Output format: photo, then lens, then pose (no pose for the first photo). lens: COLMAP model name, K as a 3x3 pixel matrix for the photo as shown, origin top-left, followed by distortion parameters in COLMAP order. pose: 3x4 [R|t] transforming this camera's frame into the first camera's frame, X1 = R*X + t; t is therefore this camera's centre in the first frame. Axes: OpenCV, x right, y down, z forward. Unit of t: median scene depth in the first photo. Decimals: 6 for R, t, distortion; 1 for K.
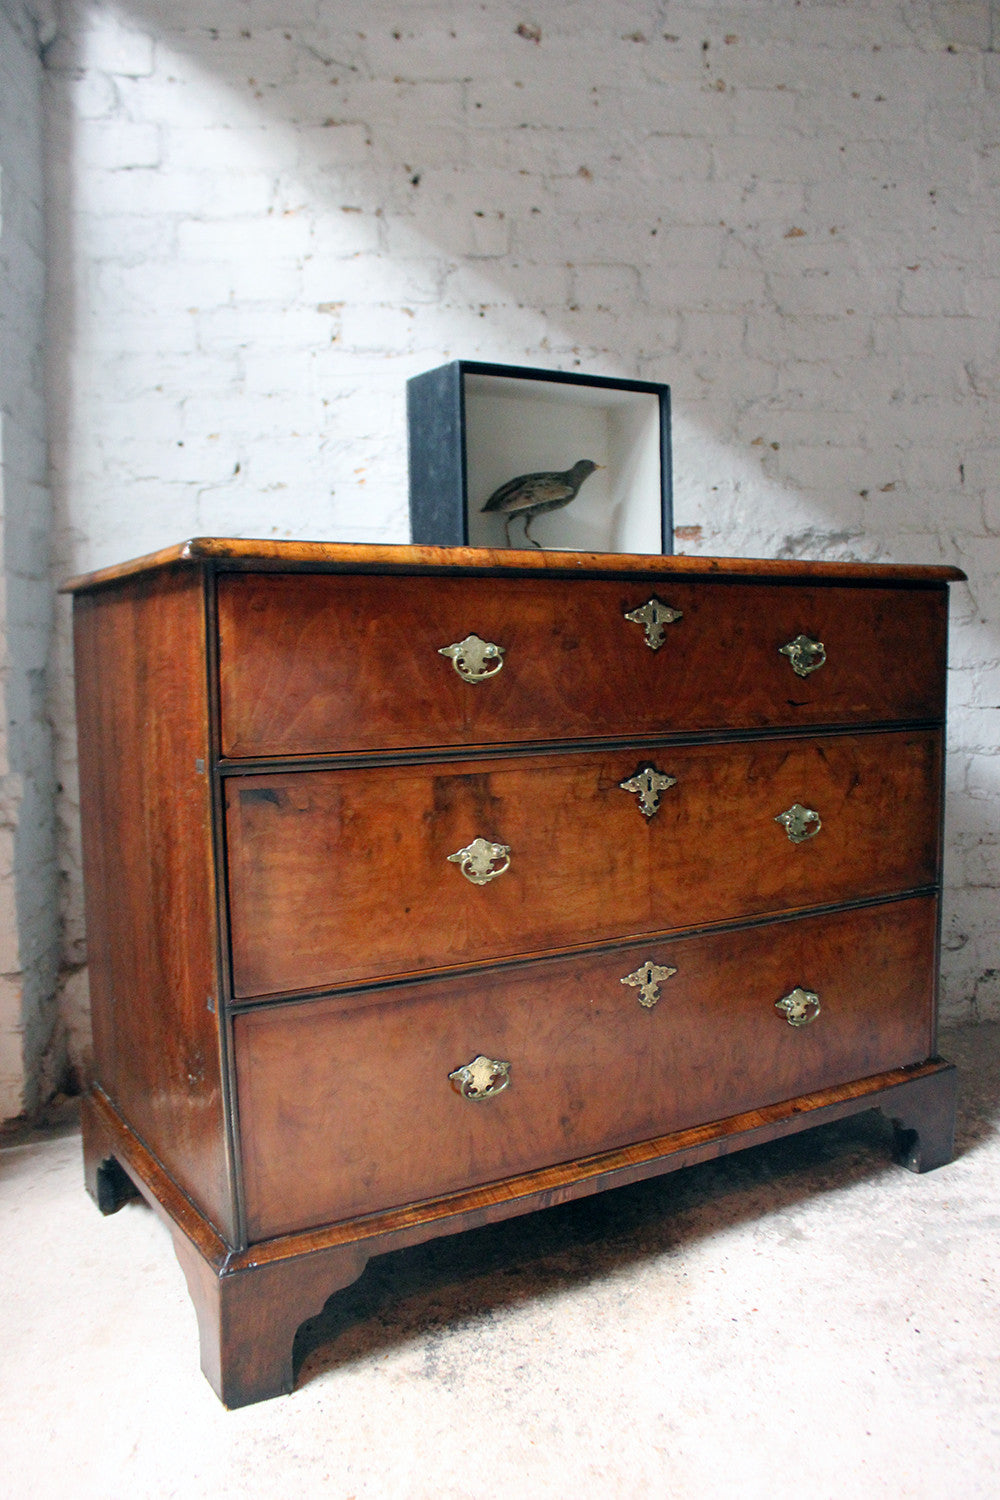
lens RADIAL K [[1259.7, 0, 491.8], [0, 1259.7, 768.1], [0, 0, 1]] dist [-0.166080, 0.145835]
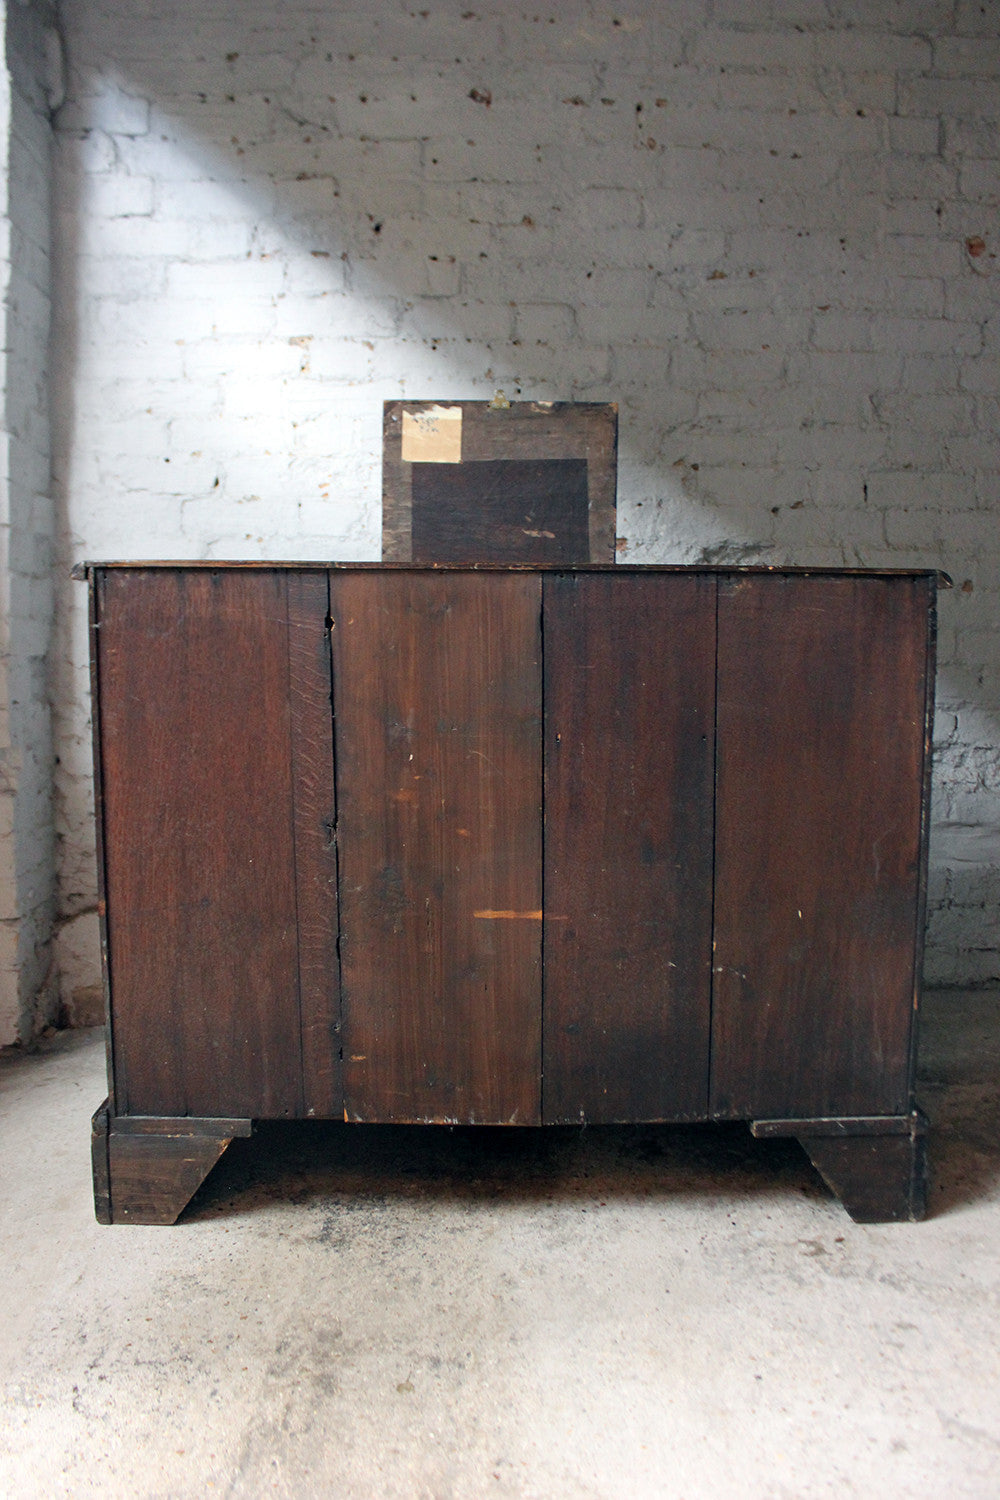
lens RADIAL K [[1271.7, 0, 494.2], [0, 1271.7, 760.2], [0, 0, 1]] dist [-0.162363, 0.142696]
pose [[0.999511, 0.019463, -0.024494, 0.082320], [-0.019326, 0.999796, 0.005832, 0.001439], [0.024602, -0.005356, 0.999683, -0.143137]]
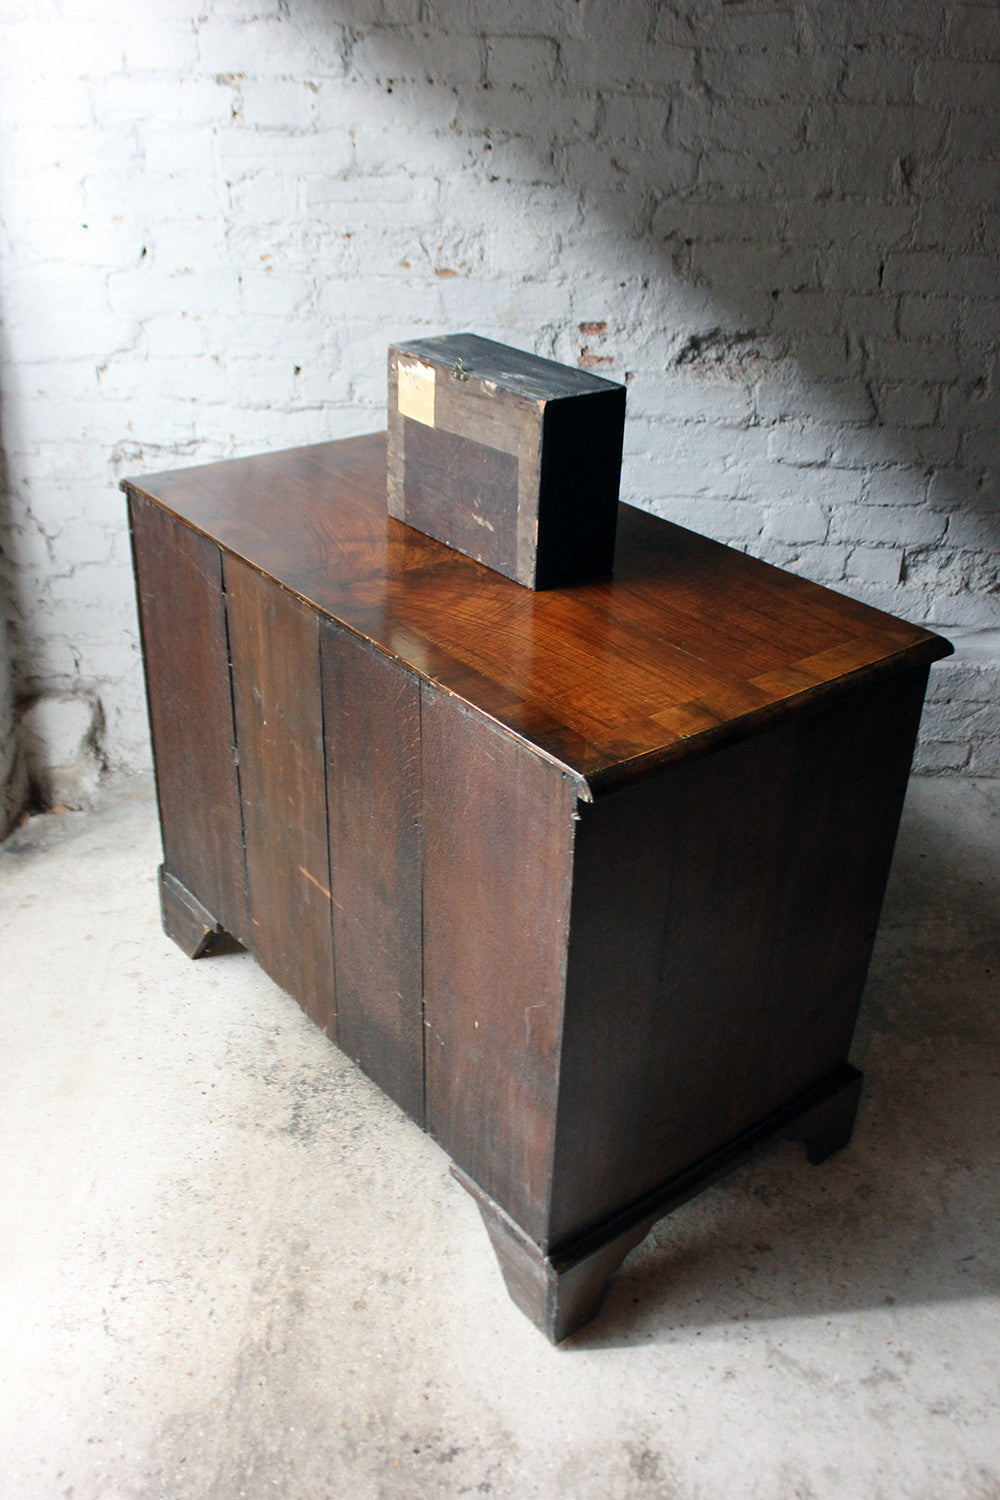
lens RADIAL K [[1426.8, 0, 503.3], [0, 1426.8, 784.4], [0, 0, 1]] dist [-0.145551, 0.140985]
pose [[0.998905, 0.046786, -0.000521, 0.104796], [-0.041817, 0.897702, 0.438615, -0.361172], [0.020989, -0.438113, 0.898675, -0.189815]]
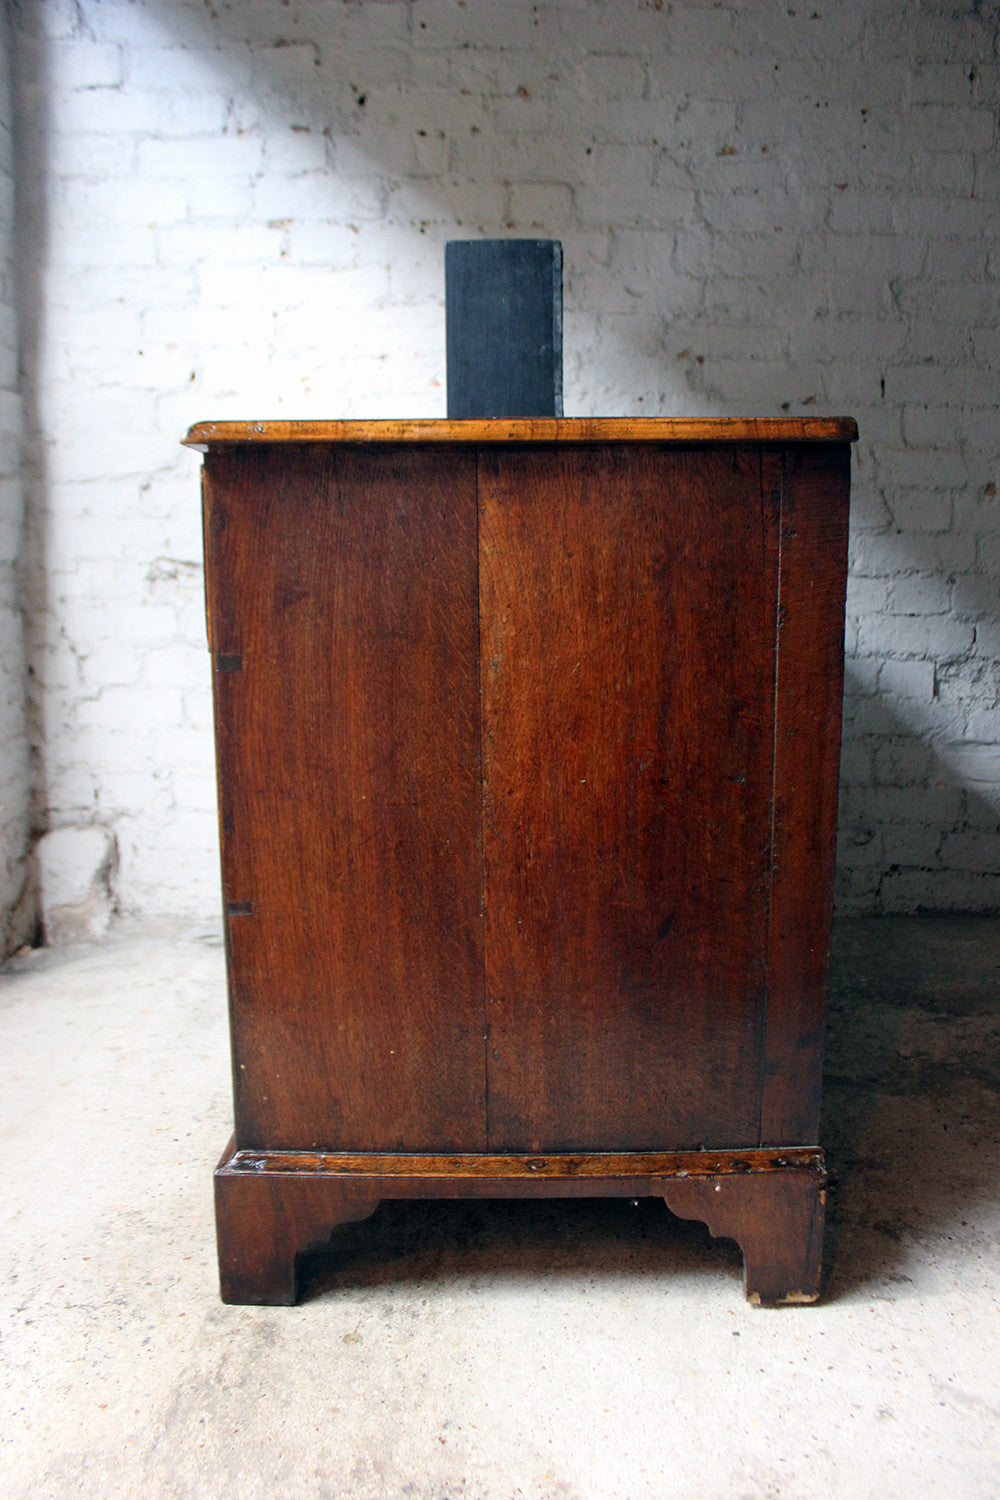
lens RADIAL K [[1259.7, 0, 491.8], [0, 1259.7, 768.1], [0, 0, 1]] dist [-0.166080, 0.145835]
pose [[0.998704, 0.027209, -0.043002, 0.109036], [-0.023984, 0.996985, 0.073797, 0.012274], [0.044880, -0.072670, 0.996346, -0.076214]]
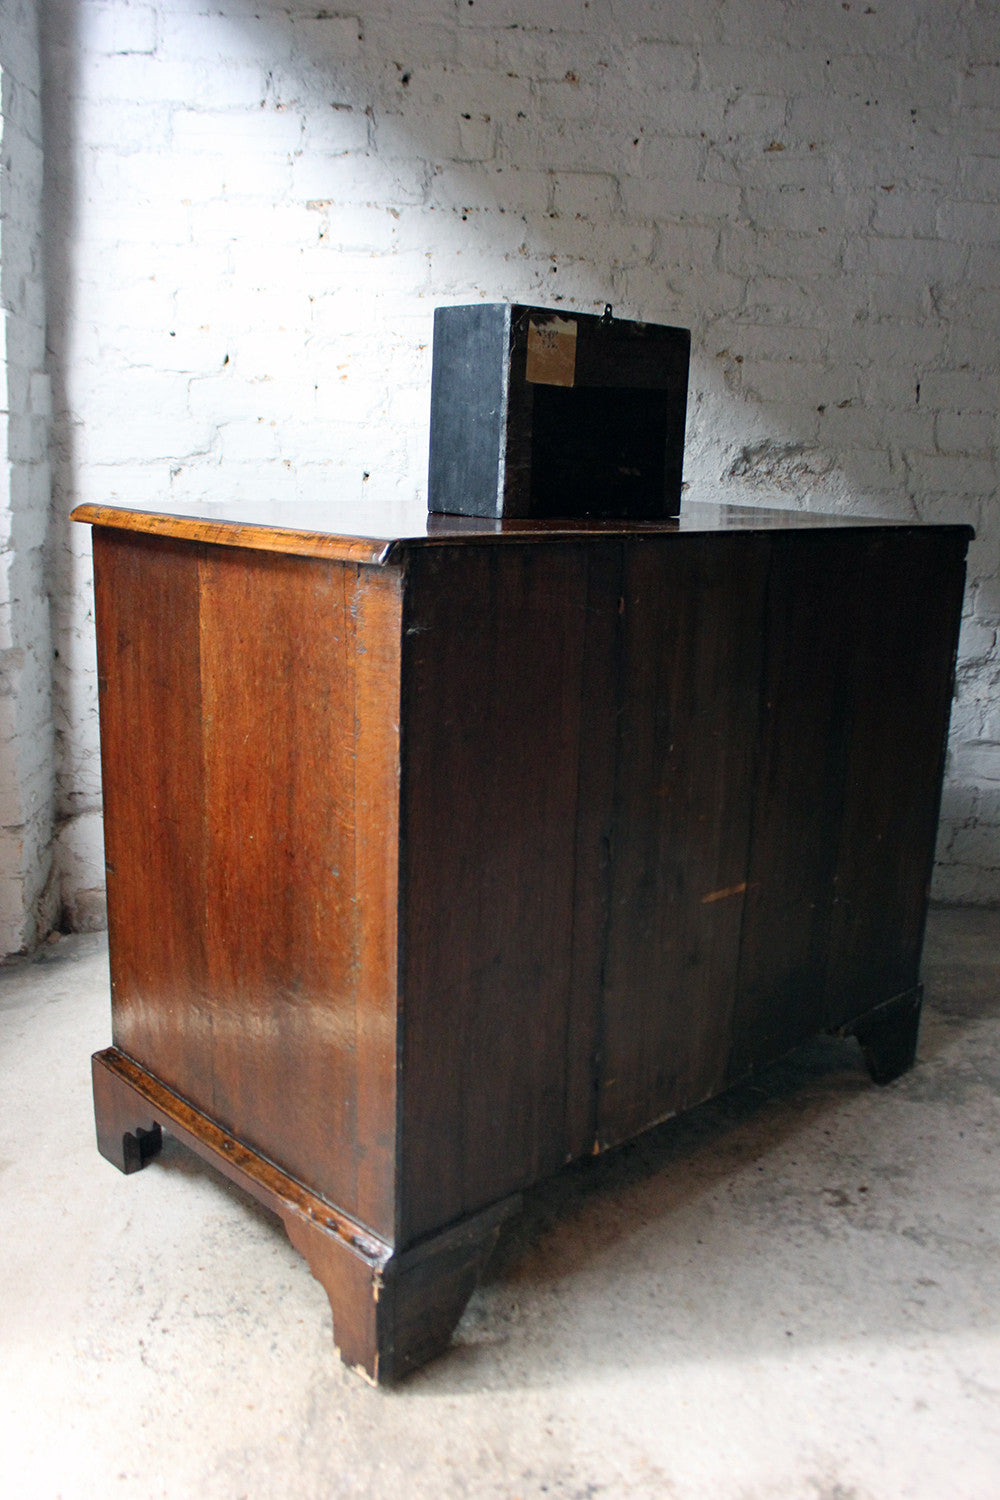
lens RADIAL K [[1363.0, 0, 503.5], [0, 1363.0, 763.9], [0, 0, 1]] dist [-0.146558, 0.136806]
pose [[0.998887, 0.046419, 0.008417, 0.036460], [-0.047148, 0.988358, 0.144658, -0.077953], [-0.001605, -0.144894, 0.989446, -0.177329]]
